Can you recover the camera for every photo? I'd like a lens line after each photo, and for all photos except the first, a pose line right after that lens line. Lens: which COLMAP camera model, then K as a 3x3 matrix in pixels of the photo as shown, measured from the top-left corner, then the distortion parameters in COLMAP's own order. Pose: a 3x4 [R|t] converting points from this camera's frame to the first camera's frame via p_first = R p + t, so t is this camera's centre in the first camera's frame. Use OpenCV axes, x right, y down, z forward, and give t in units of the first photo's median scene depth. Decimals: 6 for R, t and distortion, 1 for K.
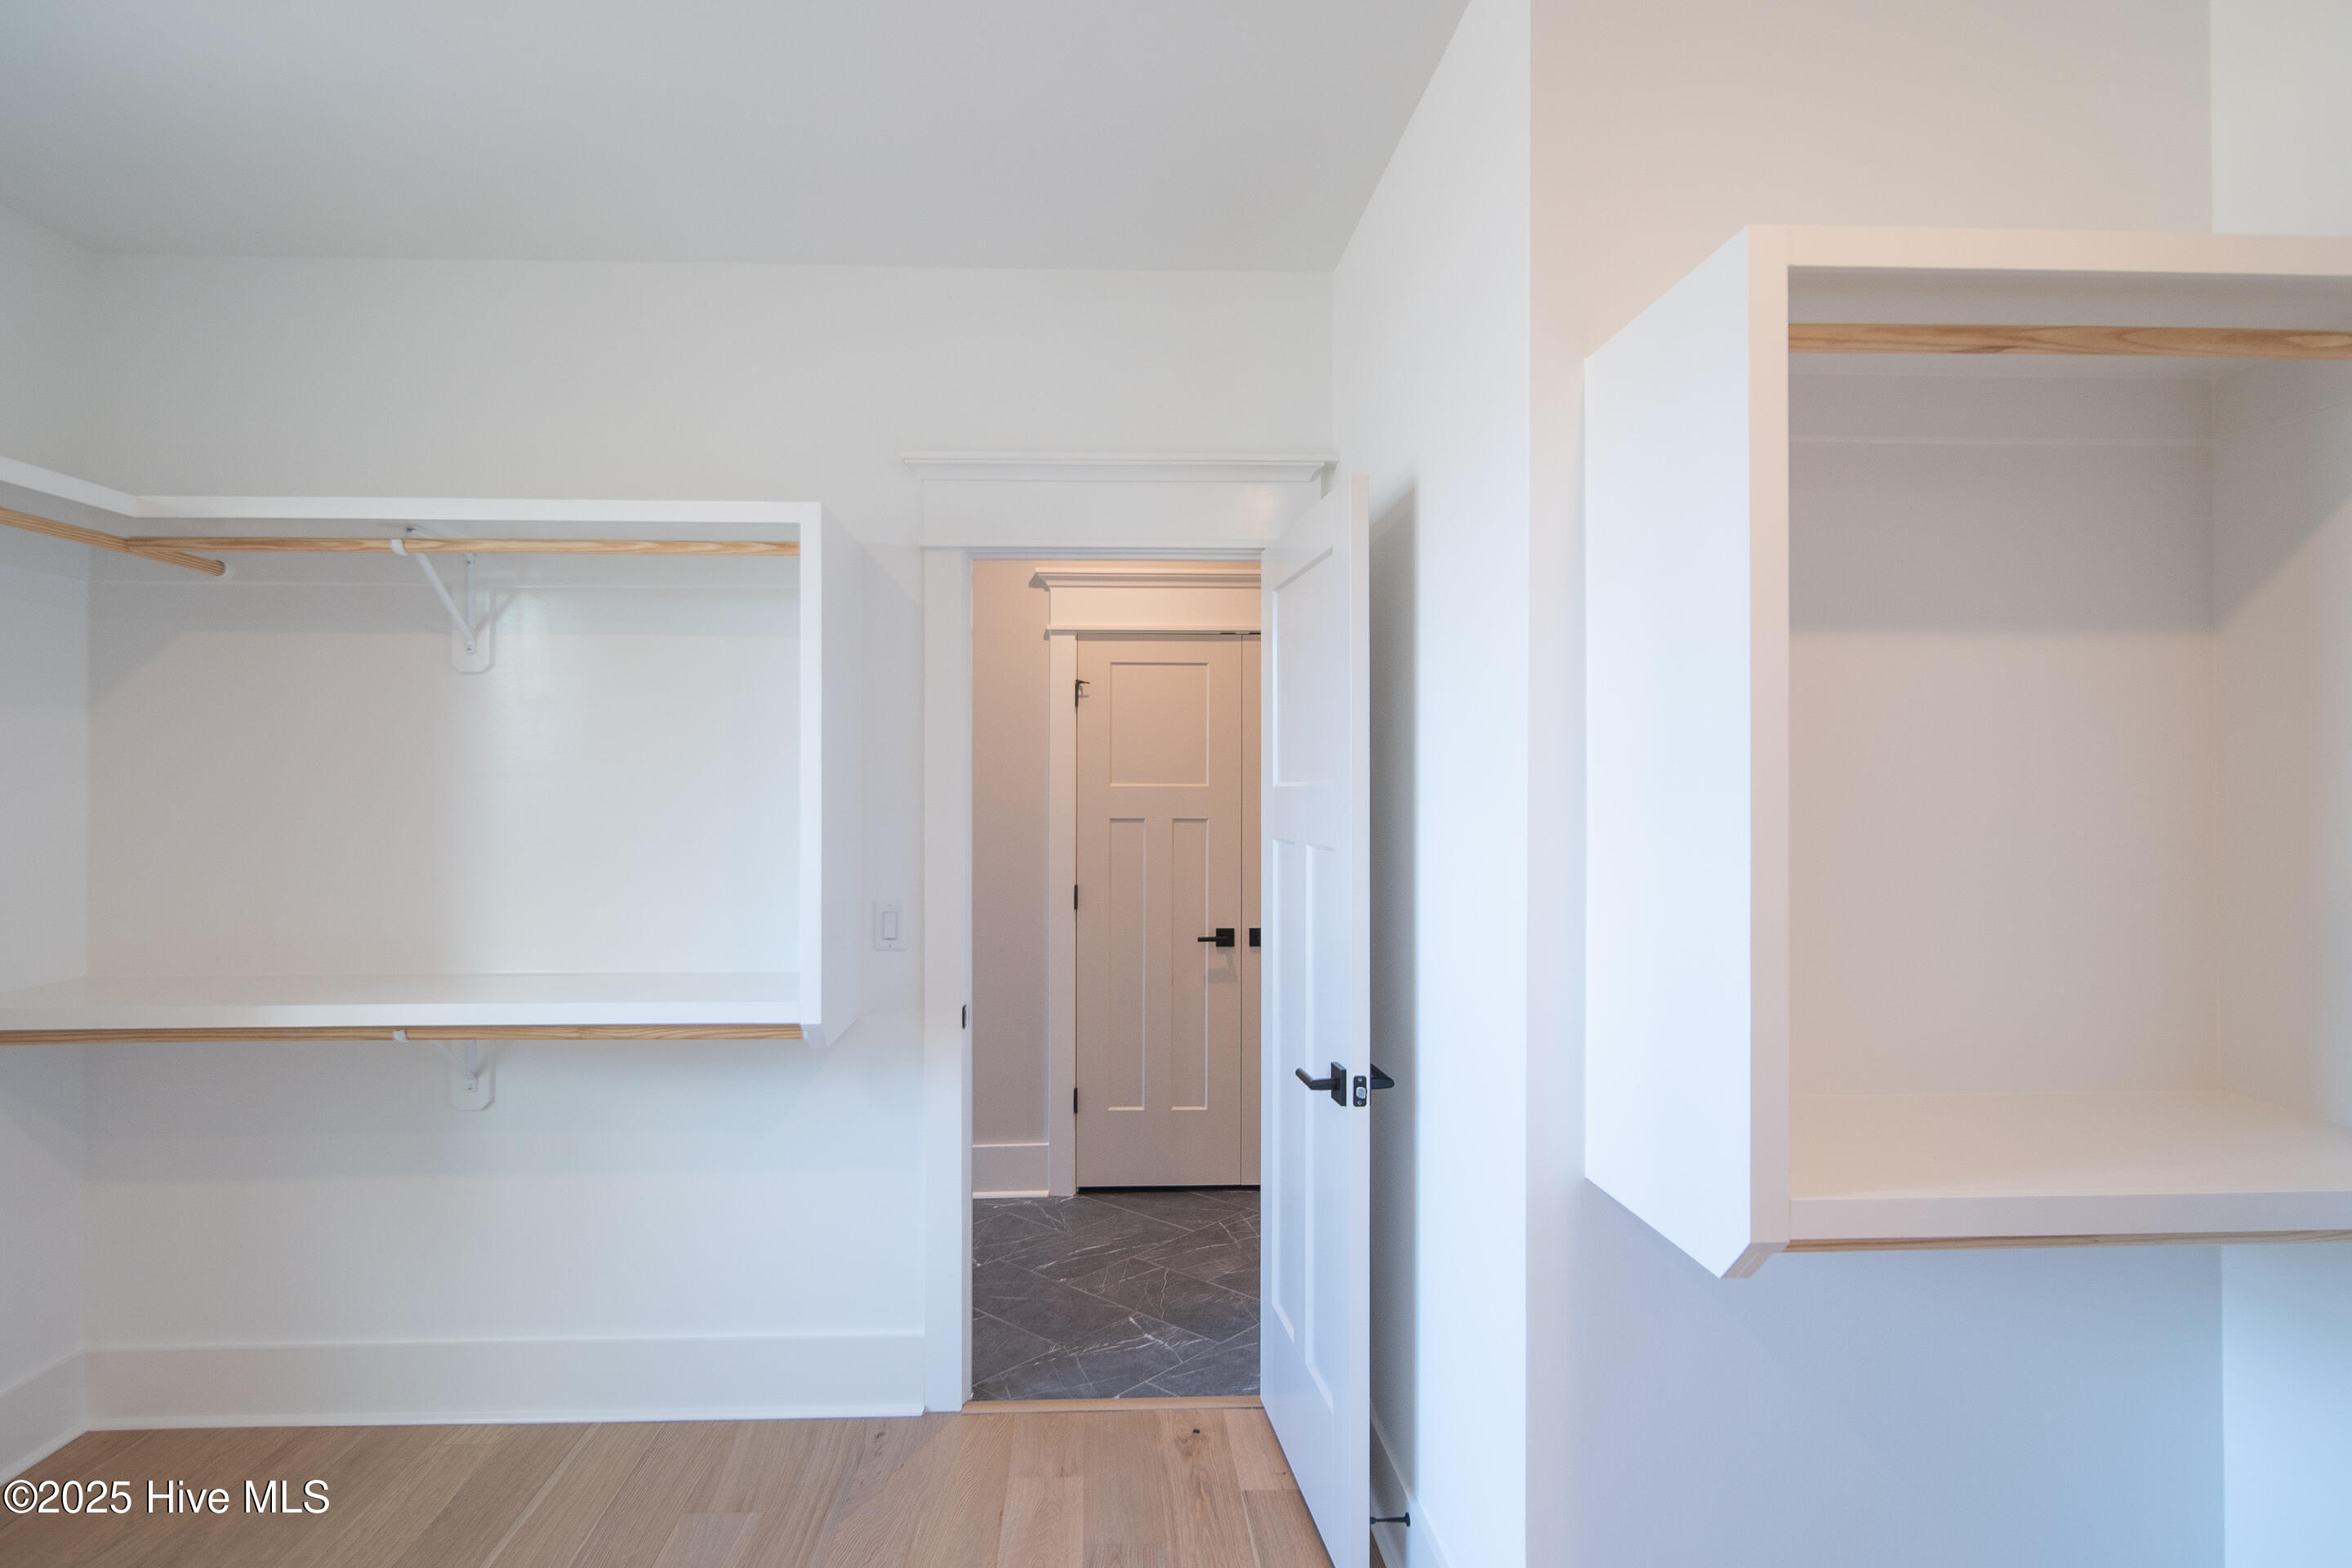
lens RADIAL K [[1279.1, 0, 1133.5], [0, 1279.1, 781.4], [0, 0, 1]] dist [-0.001891, -0.000163]
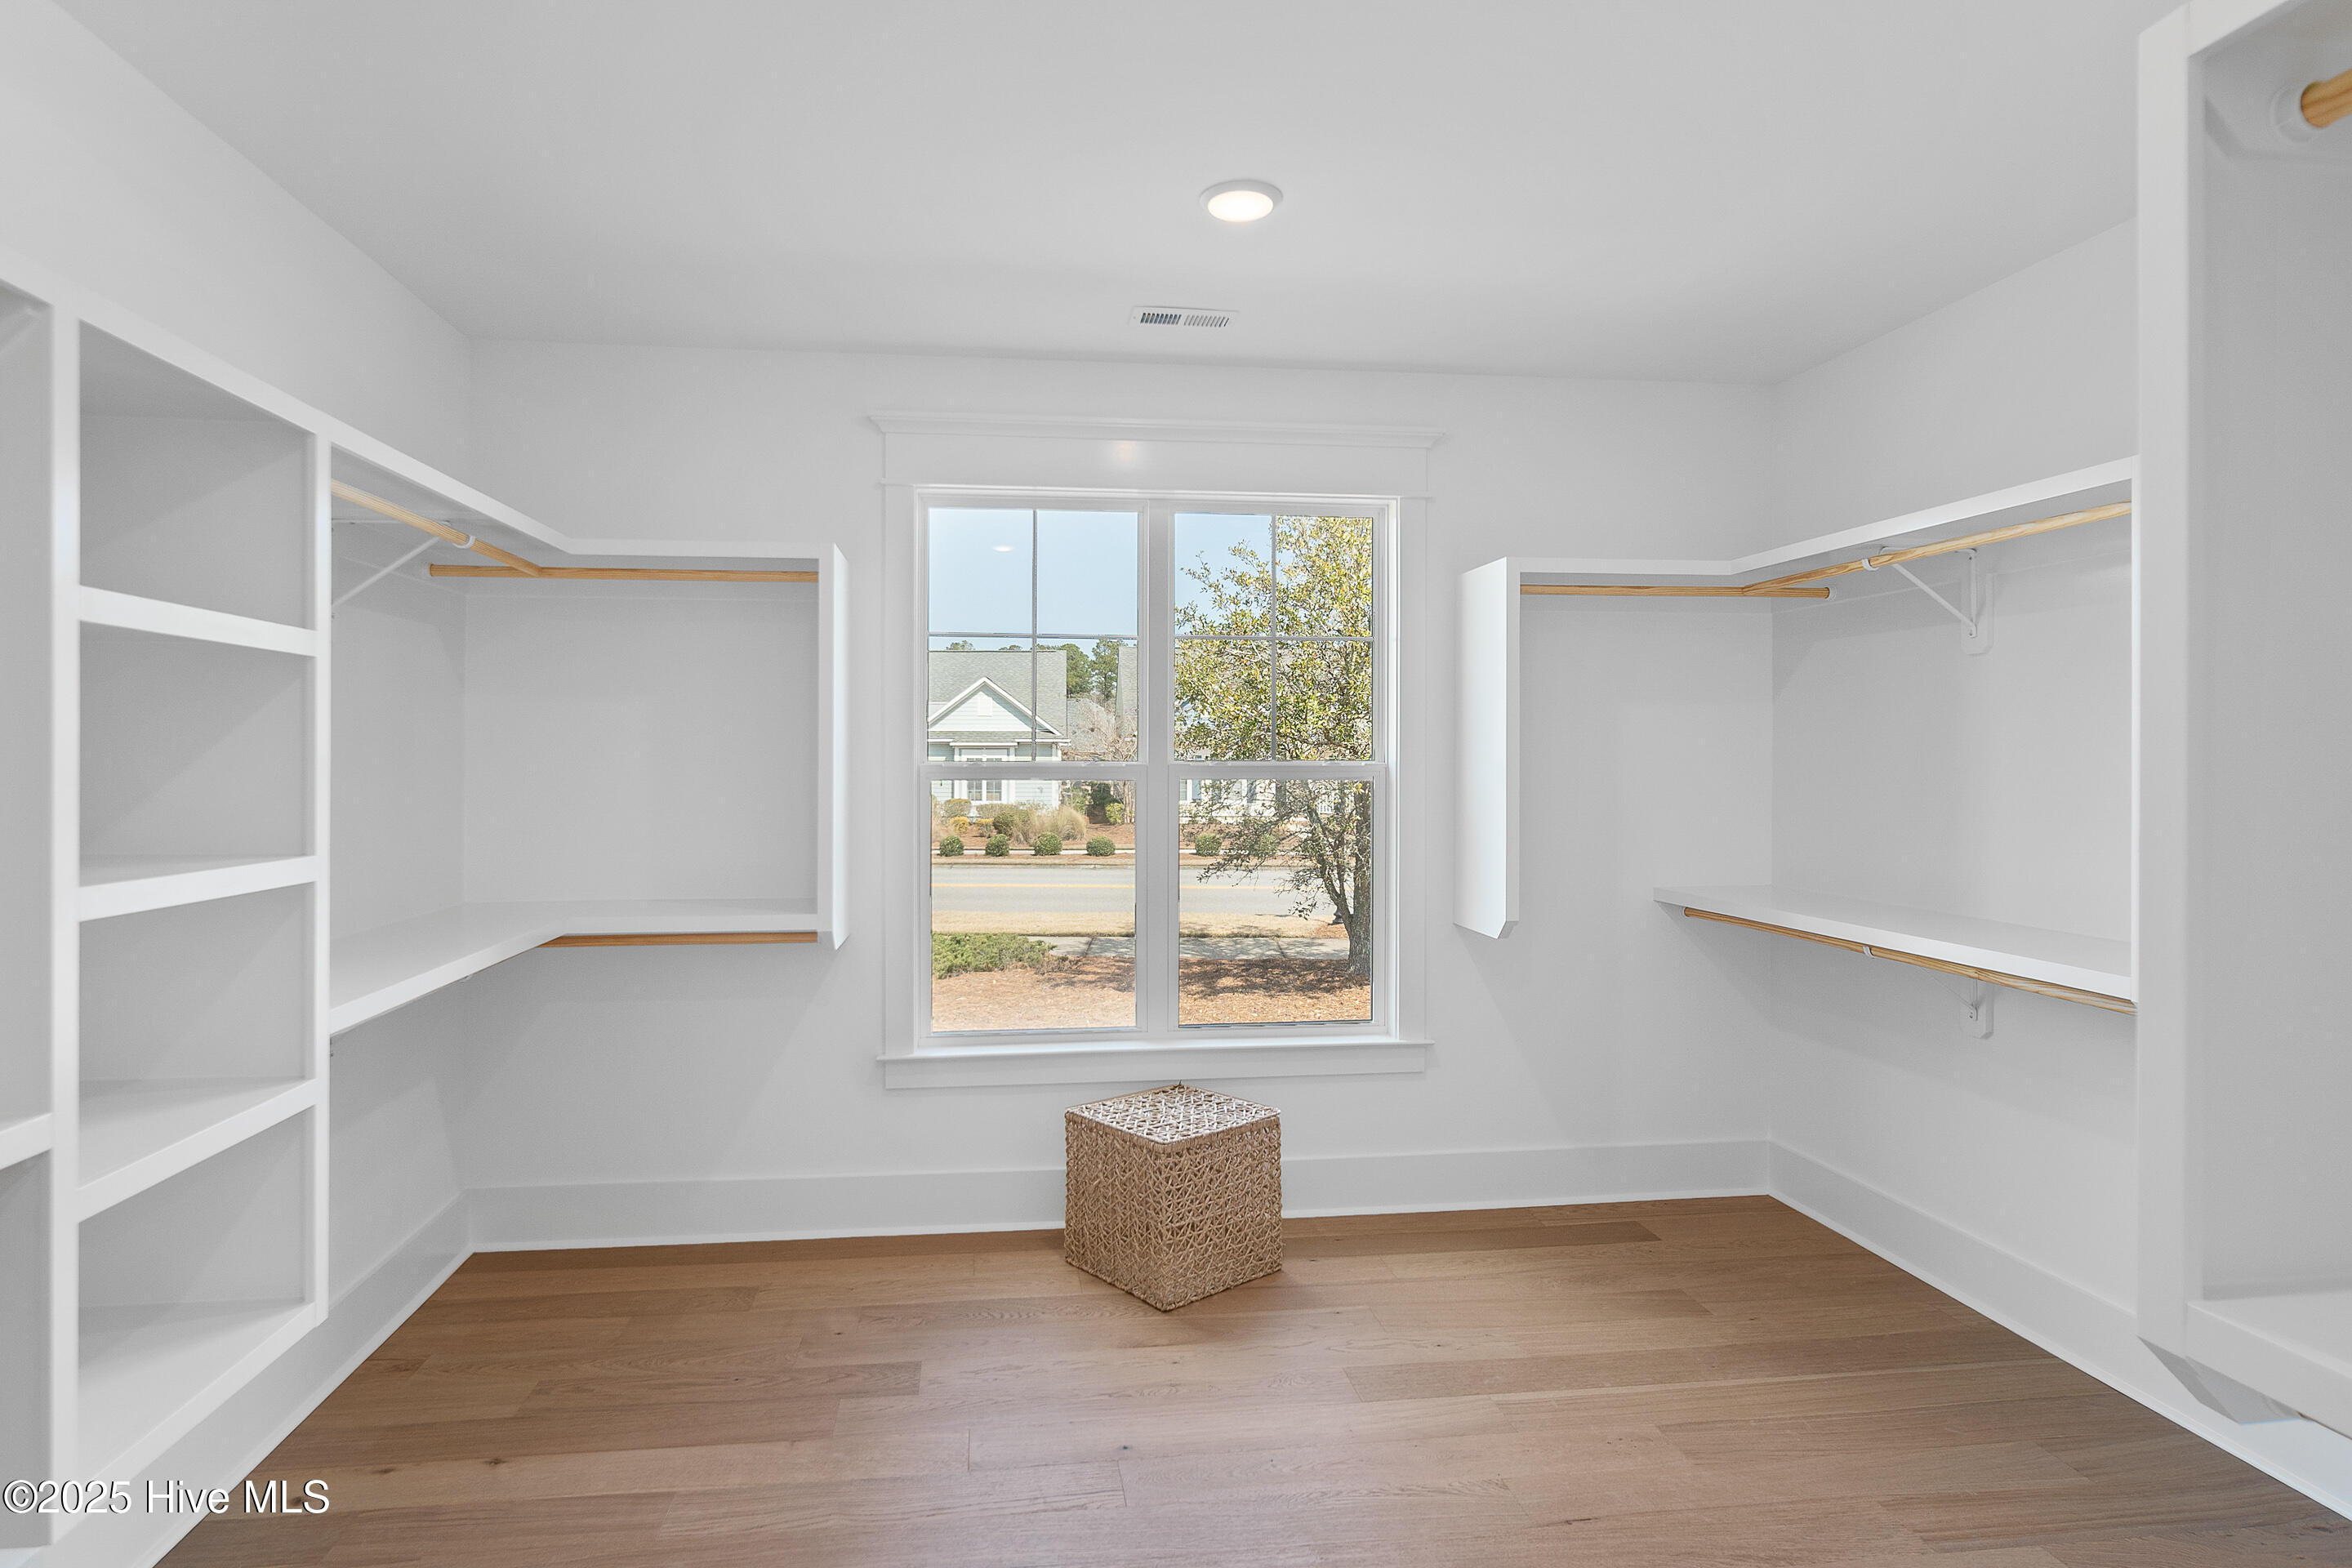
lens RADIAL K [[1279.1, 0, 1133.5], [0, 1279.1, 781.4], [0, 0, 1]] dist [-0.001891, -0.000163]
pose [[0.077768, 0.020205, -0.996767, 0.576432], [0.003457, 0.999783, 0.020536, 0.002078], [0.996965, -0.005043, 0.077682, 0.162828]]
